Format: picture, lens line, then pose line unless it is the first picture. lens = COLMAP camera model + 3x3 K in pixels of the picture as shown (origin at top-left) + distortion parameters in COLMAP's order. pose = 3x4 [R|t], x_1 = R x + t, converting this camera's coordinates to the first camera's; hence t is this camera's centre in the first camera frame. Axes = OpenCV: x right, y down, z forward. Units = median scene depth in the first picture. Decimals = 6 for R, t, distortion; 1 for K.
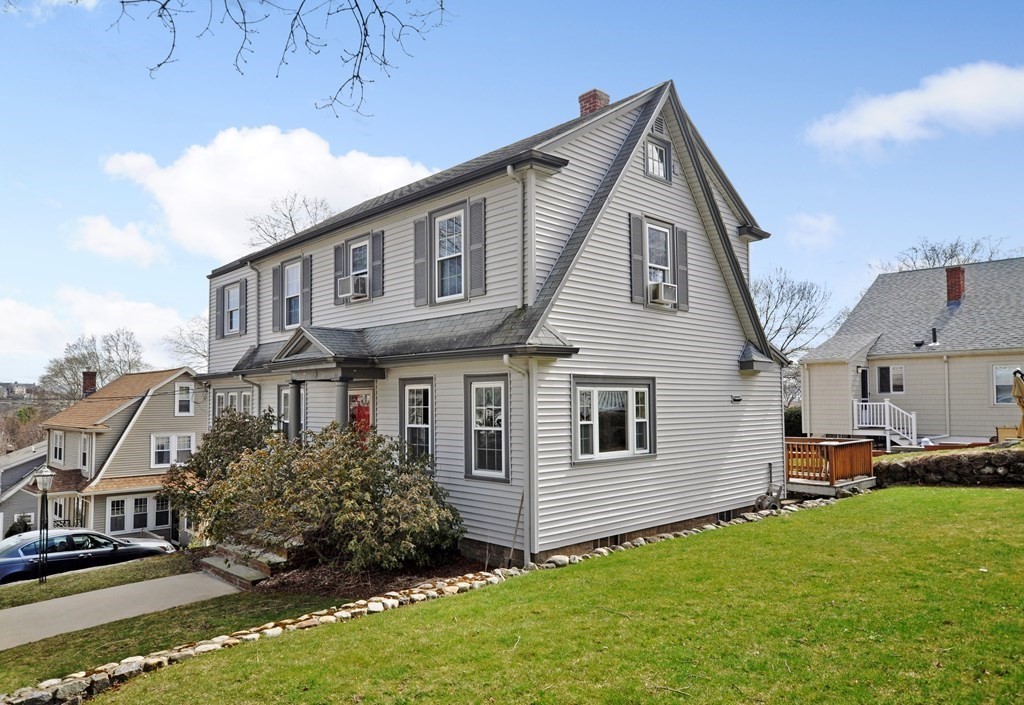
lens RADIAL K [[671.2, 0, 452.9], [0, 671.2, 335.1], [0, 0, 1]] dist [0.012782, 0.004059]
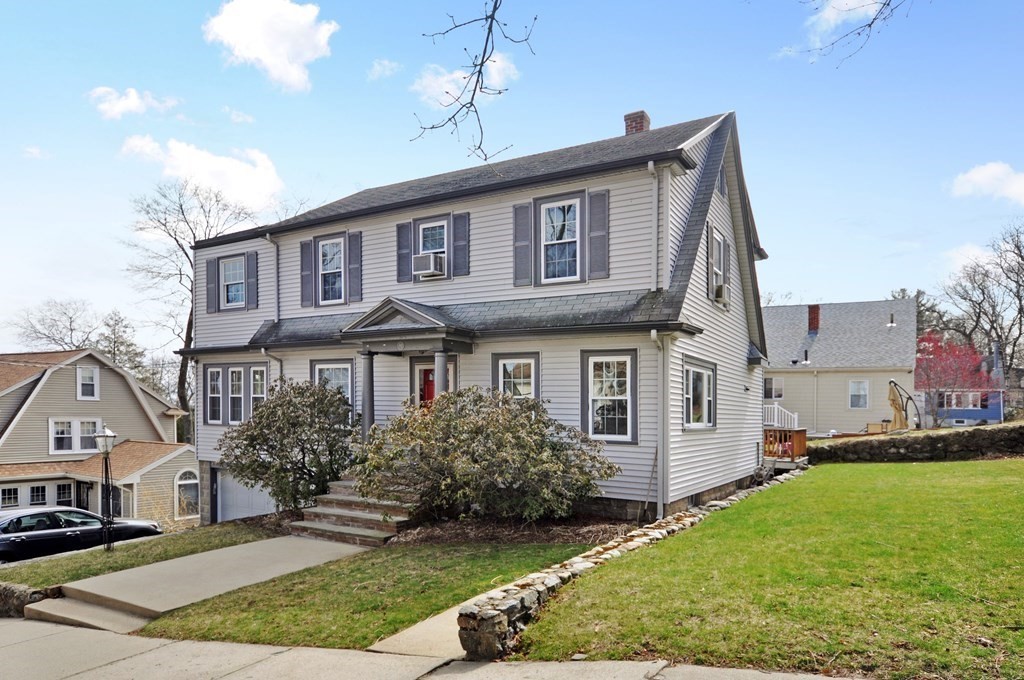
lens RADIAL K [[619.4, 0, 464.1], [0, 619.4, 382.5], [0, 0, 1]] dist [0.007489, 0.002908]
pose [[0.957748, 0.050220, 0.283192, -0.396180], [-0.064211, 0.997121, 0.040335, 0.073688], [-0.280351, -0.056815, 0.958215, 0.070216]]
